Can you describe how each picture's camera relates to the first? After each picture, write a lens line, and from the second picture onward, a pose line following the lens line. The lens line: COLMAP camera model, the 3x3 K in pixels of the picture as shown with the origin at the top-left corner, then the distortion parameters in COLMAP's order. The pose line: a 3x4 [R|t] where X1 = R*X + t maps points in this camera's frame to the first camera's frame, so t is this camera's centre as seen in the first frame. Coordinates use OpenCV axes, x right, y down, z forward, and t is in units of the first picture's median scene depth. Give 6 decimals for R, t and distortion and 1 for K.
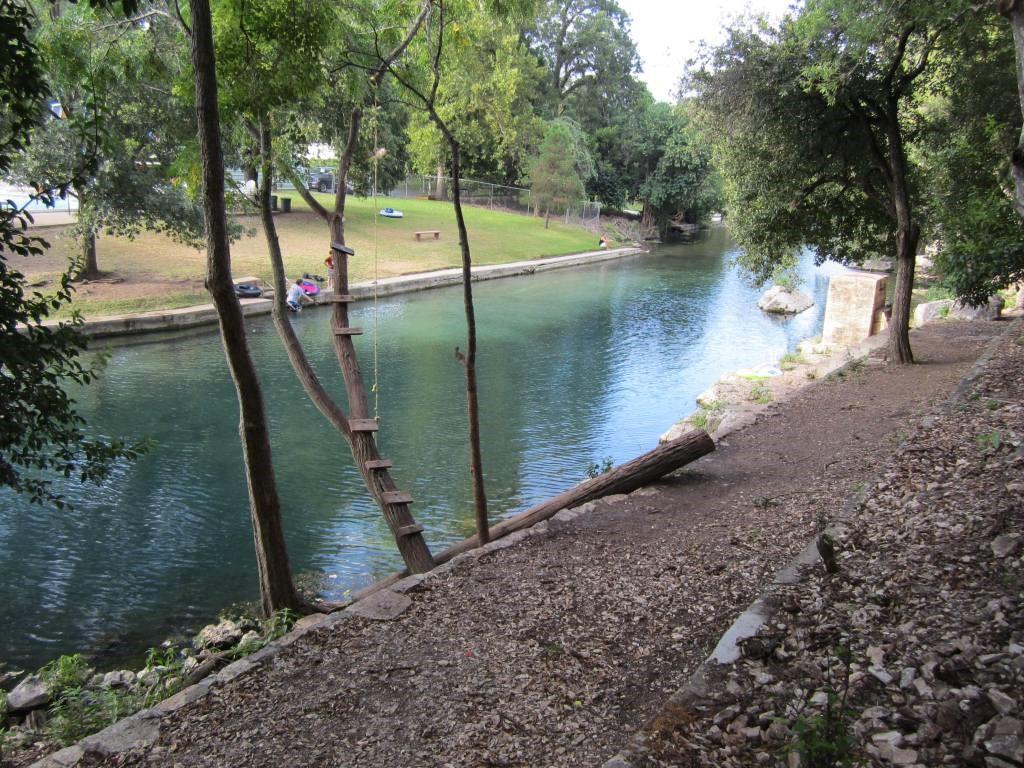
lens RADIAL K [[842.5, 0, 512.0], [0, 842.5, 384.0], [0, 0, 1]] dist [-0.012247, -0.007901]
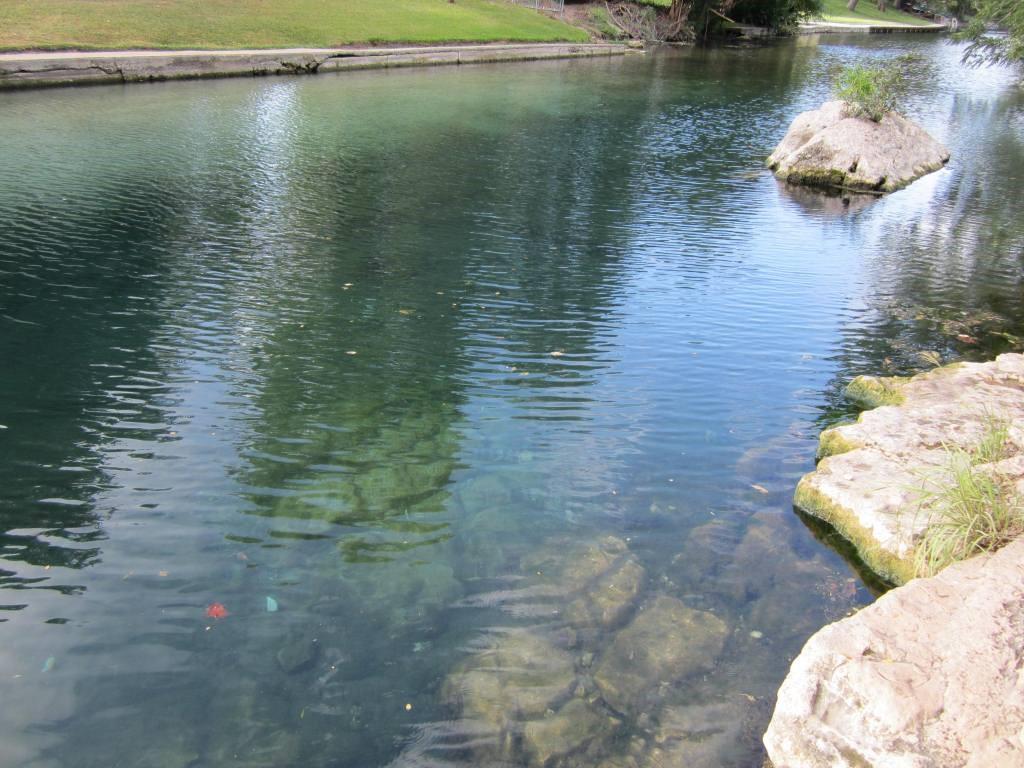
lens RADIAL K [[842.5, 0, 512.0], [0, 842.5, 384.0], [0, 0, 1]] dist [-0.012247, -0.007901]
pose [[0.993105, 0.055203, -0.103414, 0.194876], [-0.035777, 0.982822, 0.181057, -0.053102], [0.111632, -0.176109, 0.978020, 0.551063]]
